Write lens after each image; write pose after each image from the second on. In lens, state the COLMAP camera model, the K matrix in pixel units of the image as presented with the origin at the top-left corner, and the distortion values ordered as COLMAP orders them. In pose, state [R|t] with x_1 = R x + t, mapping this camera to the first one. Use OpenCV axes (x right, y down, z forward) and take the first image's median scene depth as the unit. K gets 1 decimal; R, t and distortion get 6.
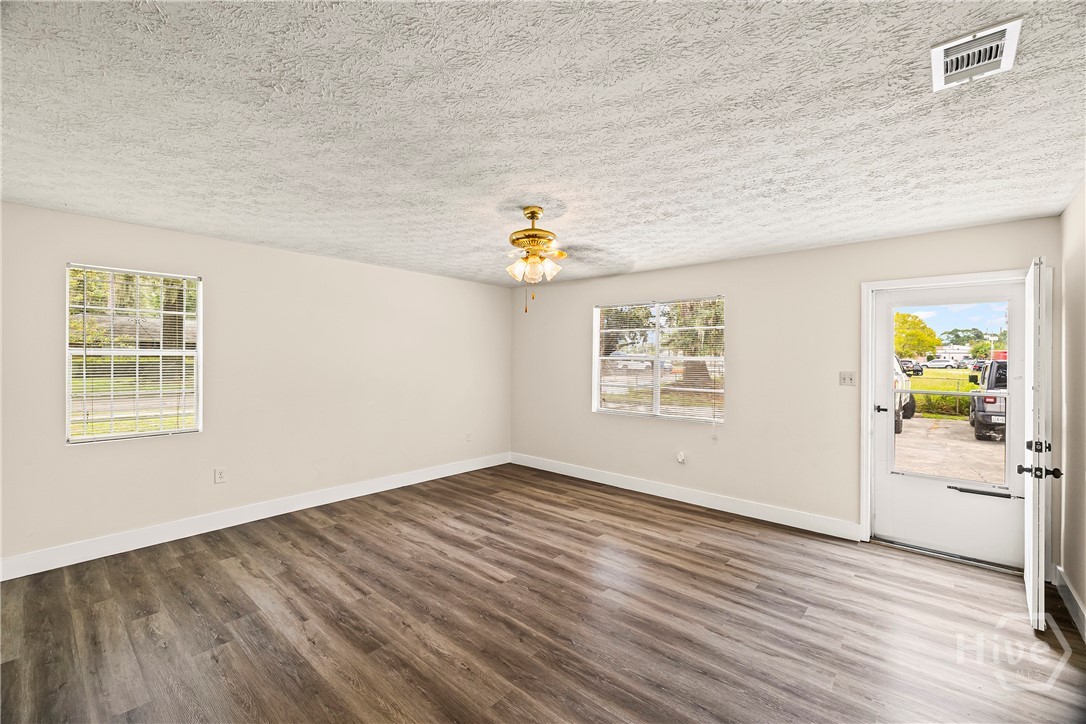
lens RADIAL K [[451.9, 0, 537.0], [0, 451.9, 361.2], [0, 0, 1]] dist [0.000184, 0.000258]
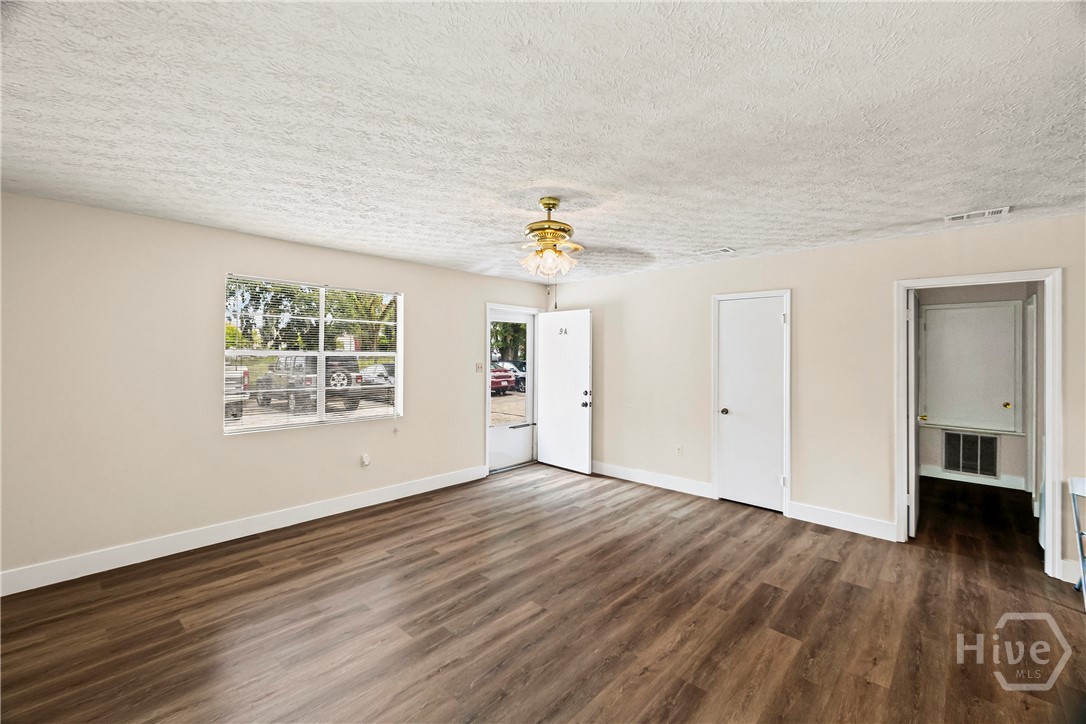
lens RADIAL K [[451.9, 0, 537.0], [0, 451.9, 361.2], [0, 0, 1]] dist [0.000184, 0.000258]
pose [[0.033166, -0.021547, 0.999218, -0.813538], [0.000174, 0.999768, 0.021553, -0.014502], [-0.999450, -0.000541, 0.033162, 0.840908]]
